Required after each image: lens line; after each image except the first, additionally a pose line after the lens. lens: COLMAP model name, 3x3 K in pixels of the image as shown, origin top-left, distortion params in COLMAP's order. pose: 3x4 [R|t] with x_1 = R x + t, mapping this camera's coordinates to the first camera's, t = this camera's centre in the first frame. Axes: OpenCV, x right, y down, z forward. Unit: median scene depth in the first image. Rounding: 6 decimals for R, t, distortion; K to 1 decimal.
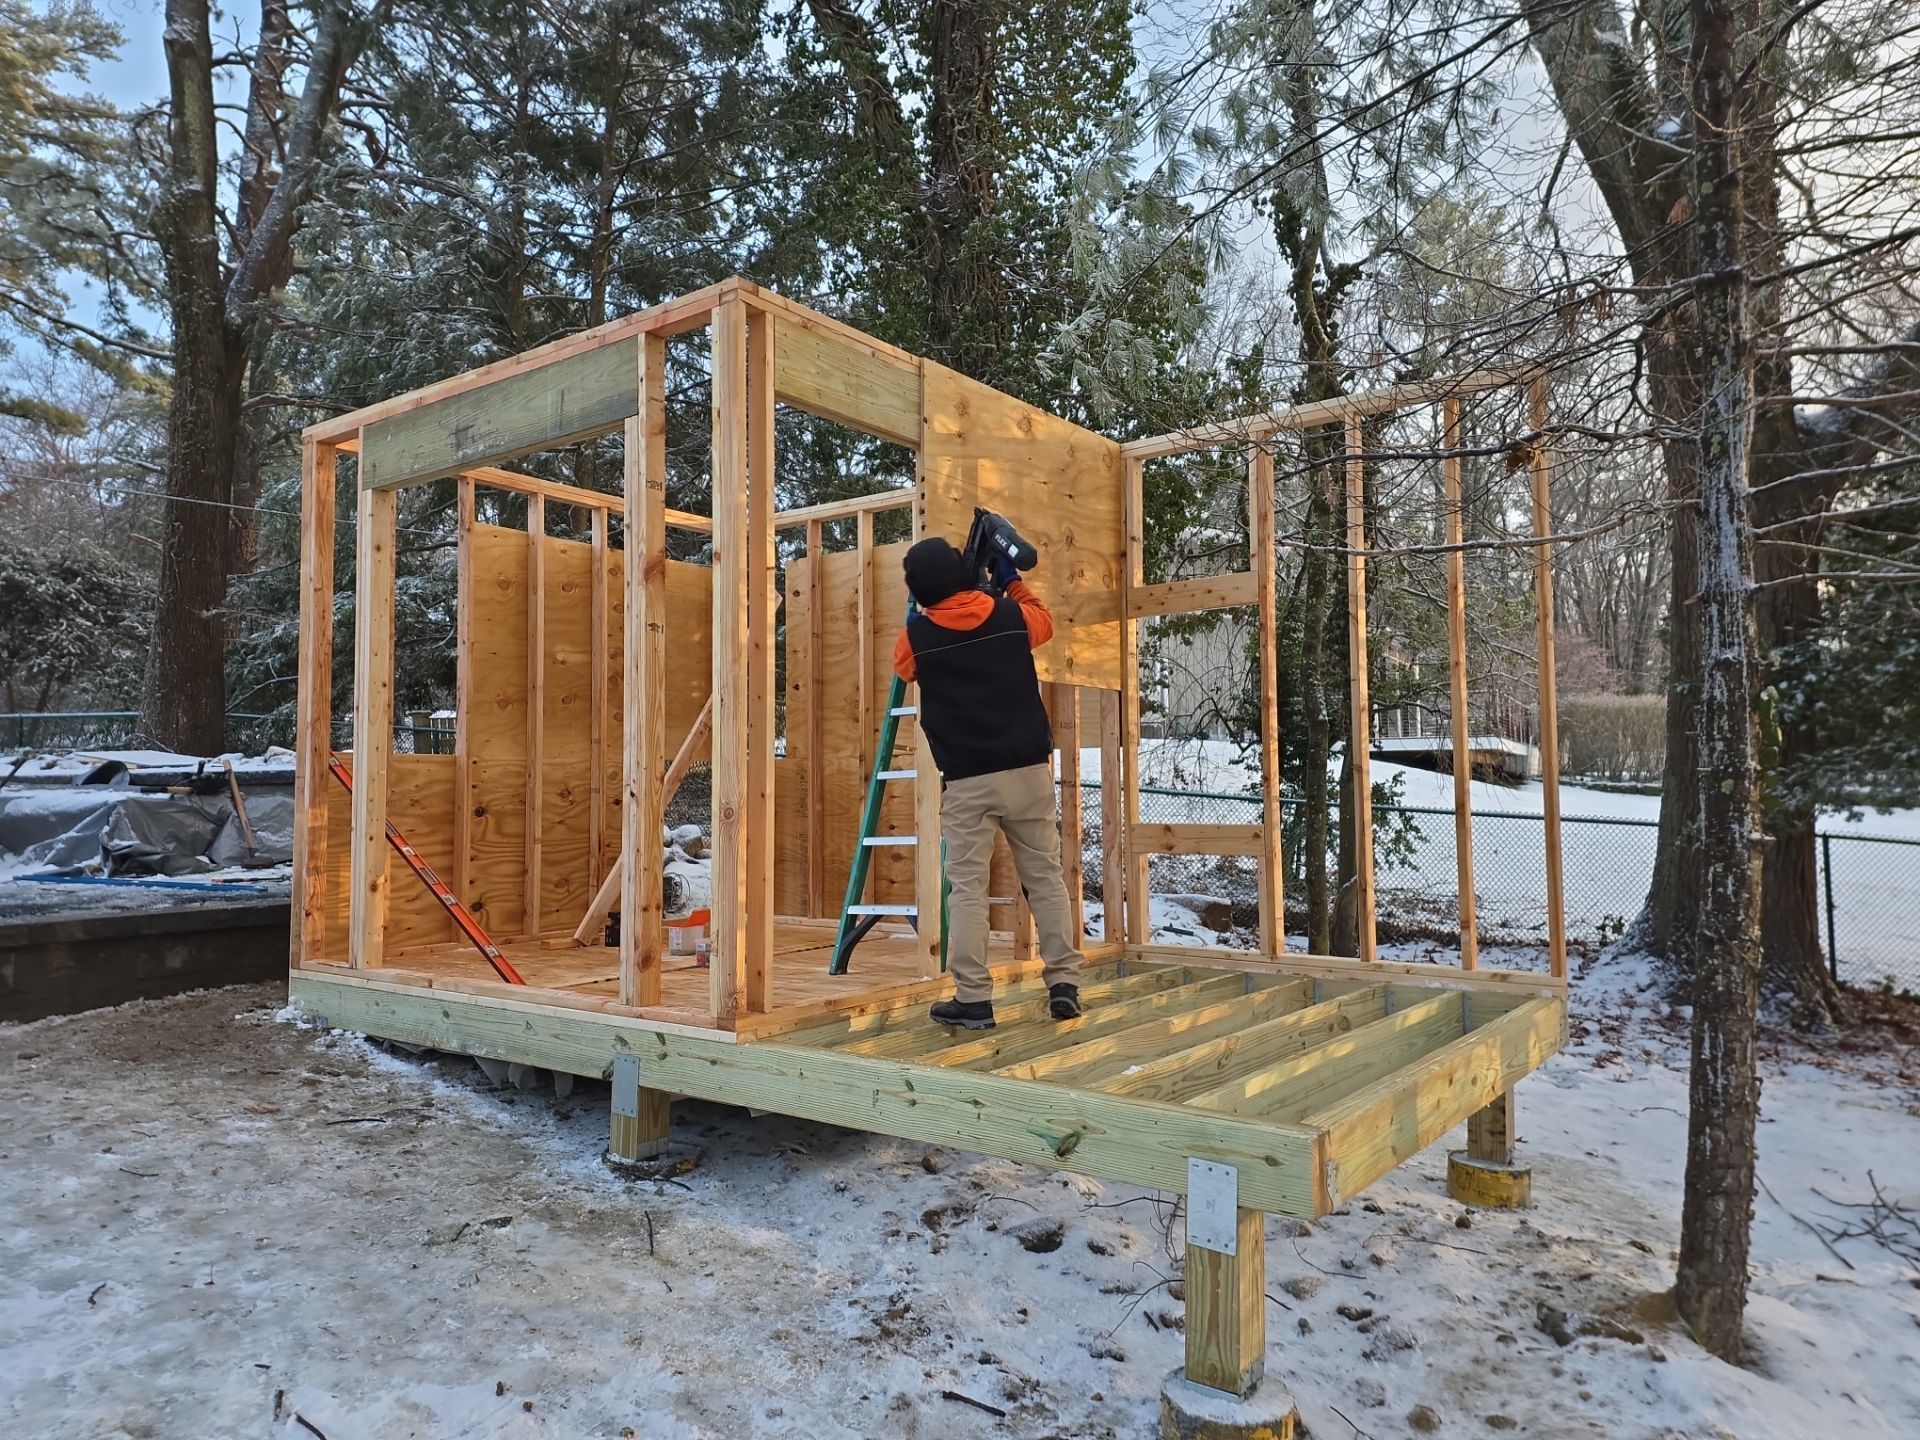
lens RADIAL K [[1239.6, 0, 962.4], [0, 1239.6, 745.7], [0, 0, 1]] dist [0.065102, -0.040338]
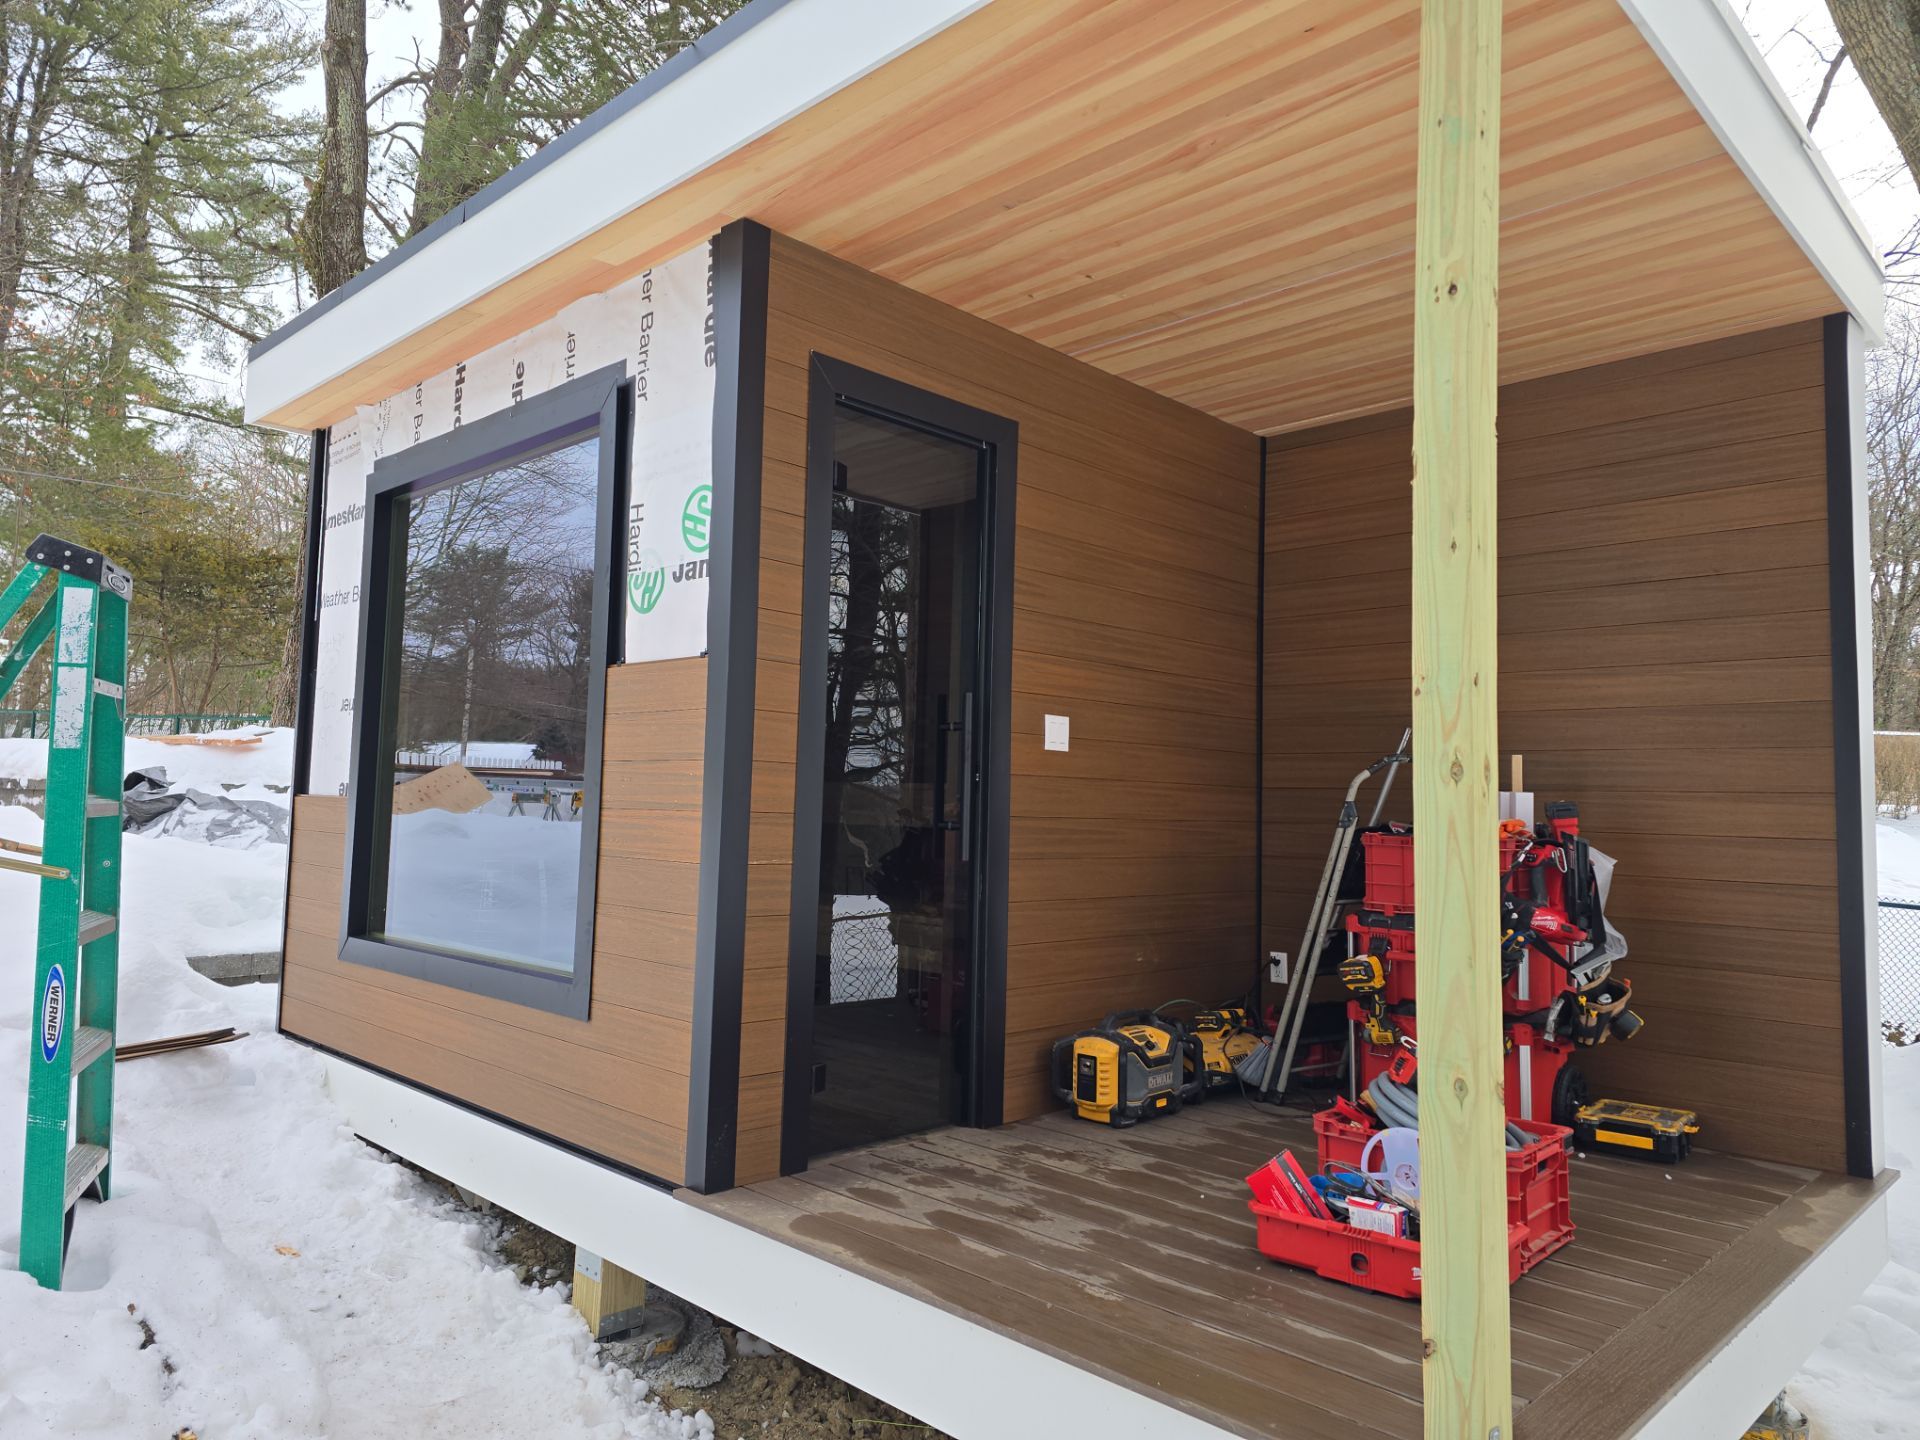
lens RADIAL K [[1259.6, 0, 948.9], [0, 1259.6, 734.9], [0, 0, 1]] dist [0.016190, -0.007644]
pose [[0.990310, 0.022835, -0.136986, 0.072611], [-0.023845, 0.999699, -0.005739, -0.061132], [0.136814, 0.008950, 0.990556, 0.271006]]
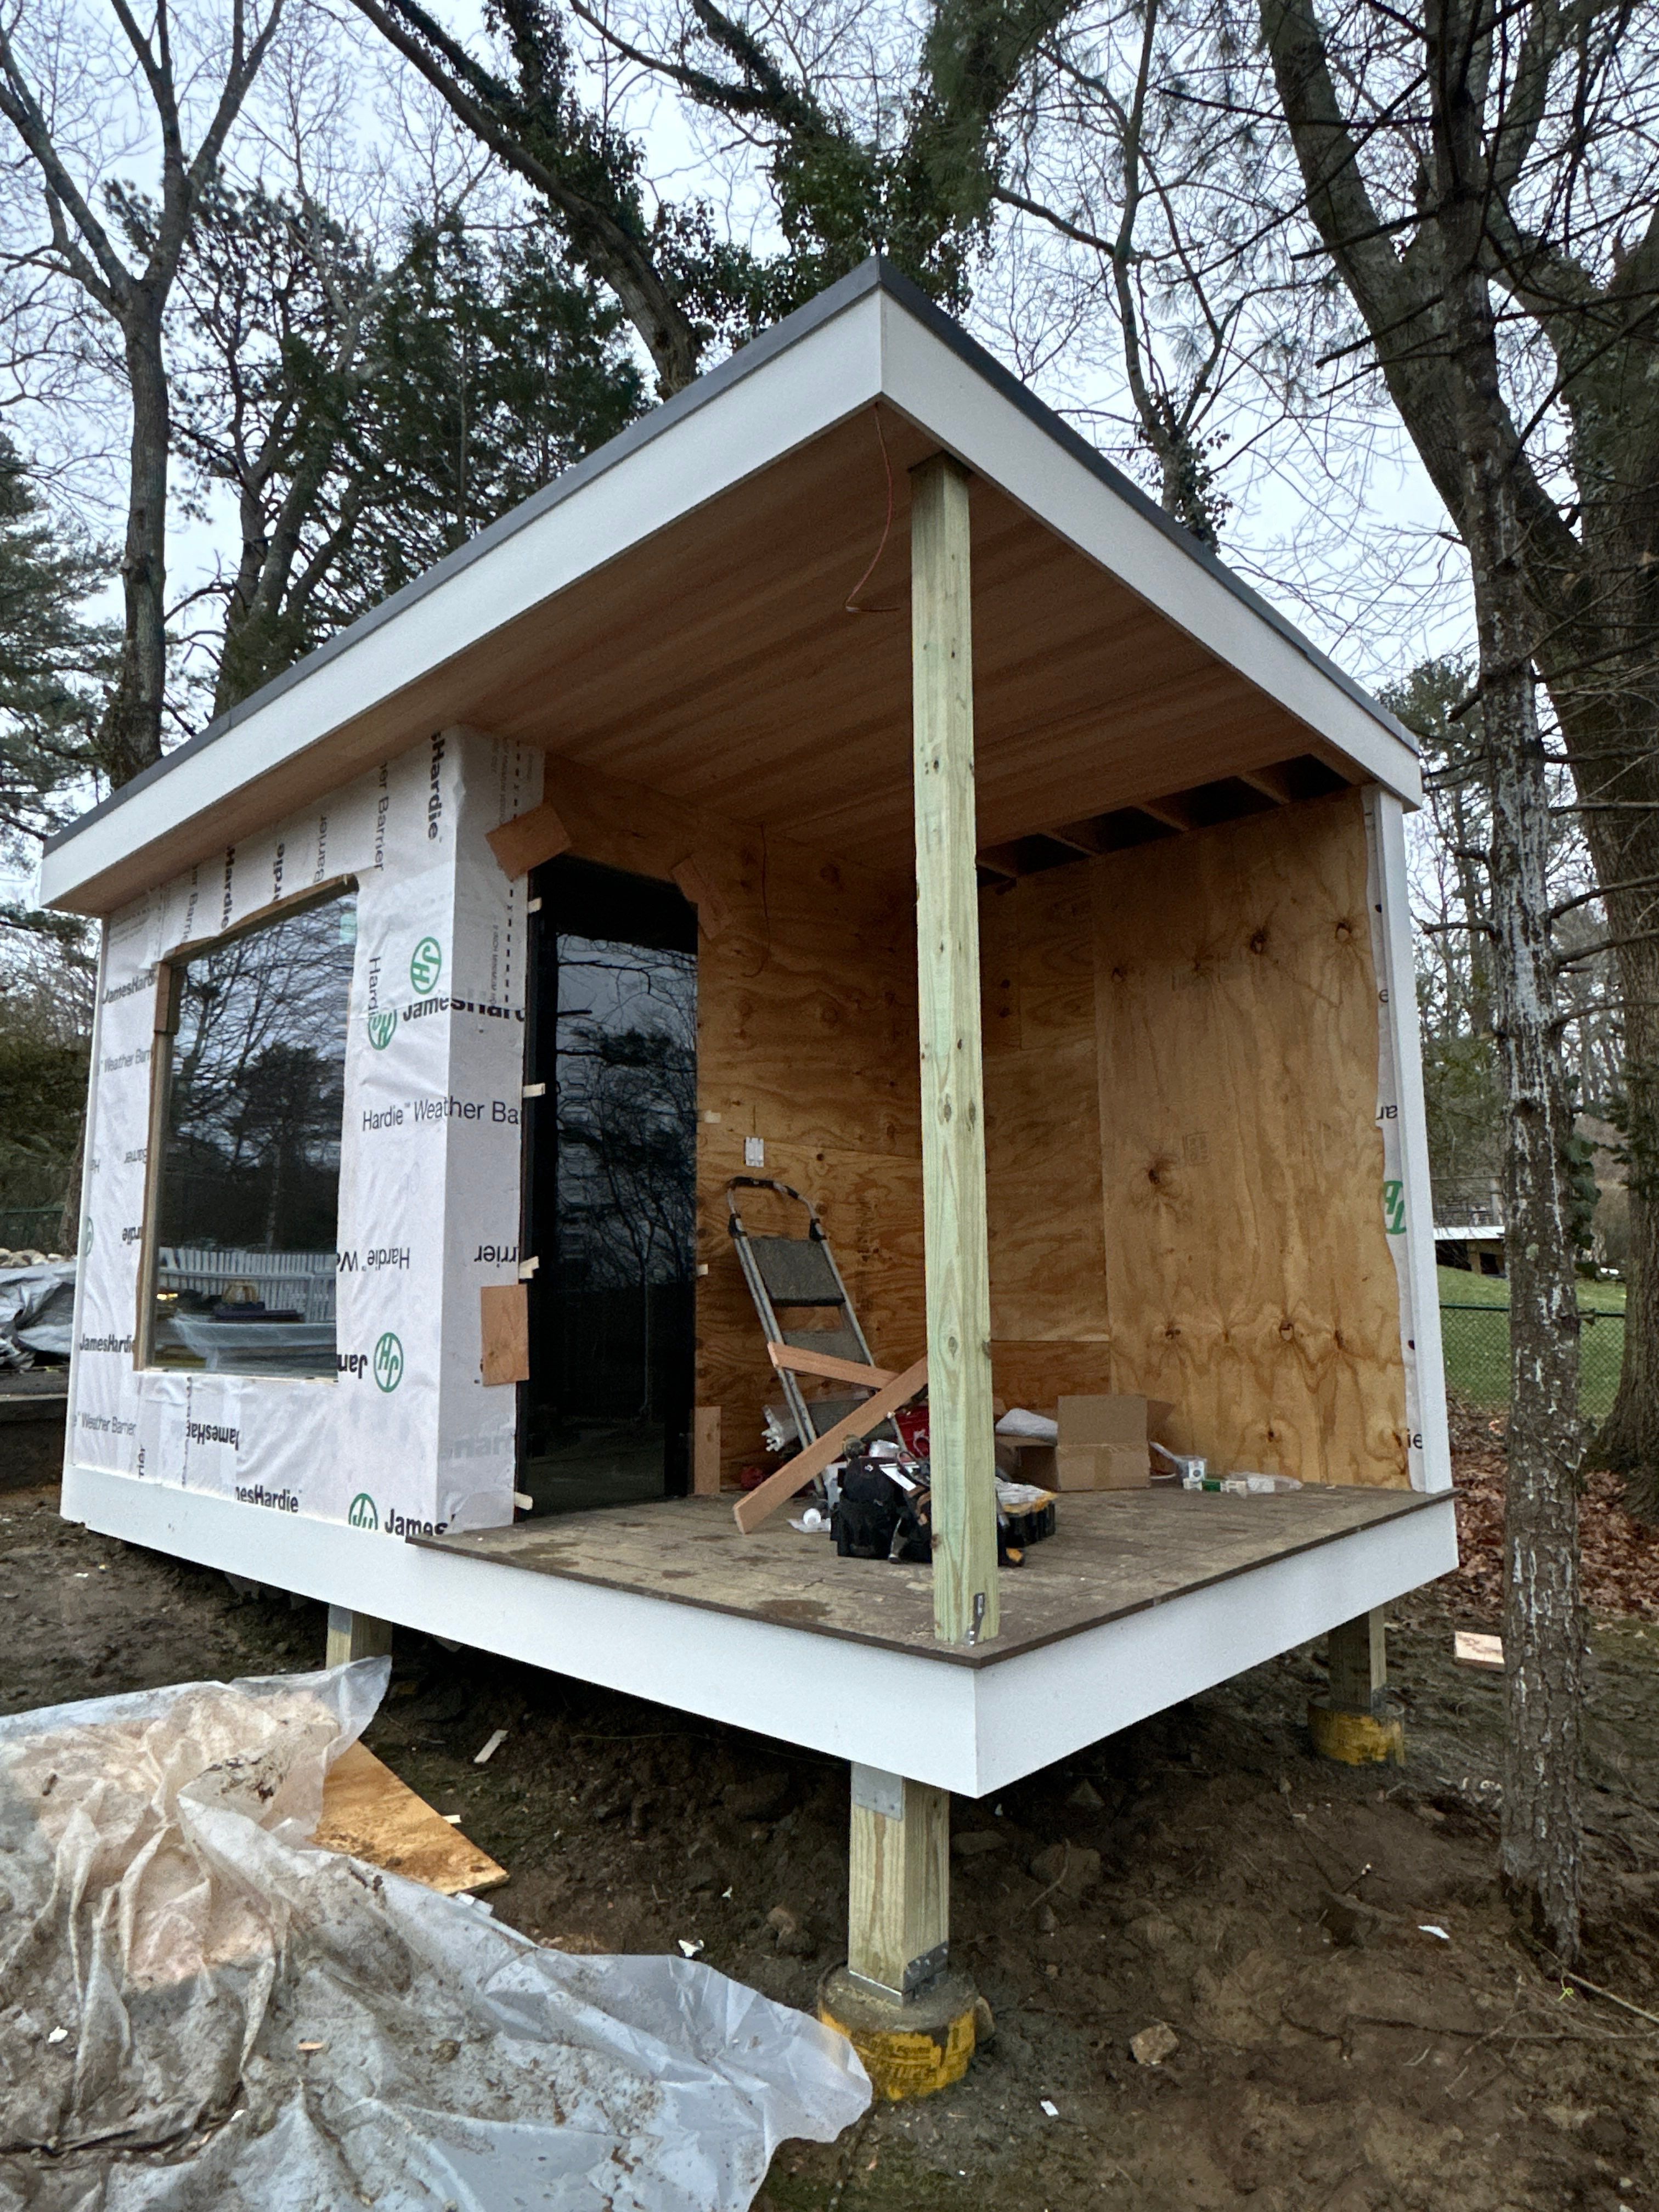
lens RADIAL K [[1281.4, 0, 831.0], [0, 1281.4, 1136.9], [0, 0, 1]] dist [-0.004460, 0.001863]
pose [[0.995559, -0.016654, -0.092654, 0.214524], [0.009907, 0.997297, -0.072809, 0.012541], [0.093616, 0.071567, 0.993033, 0.100002]]
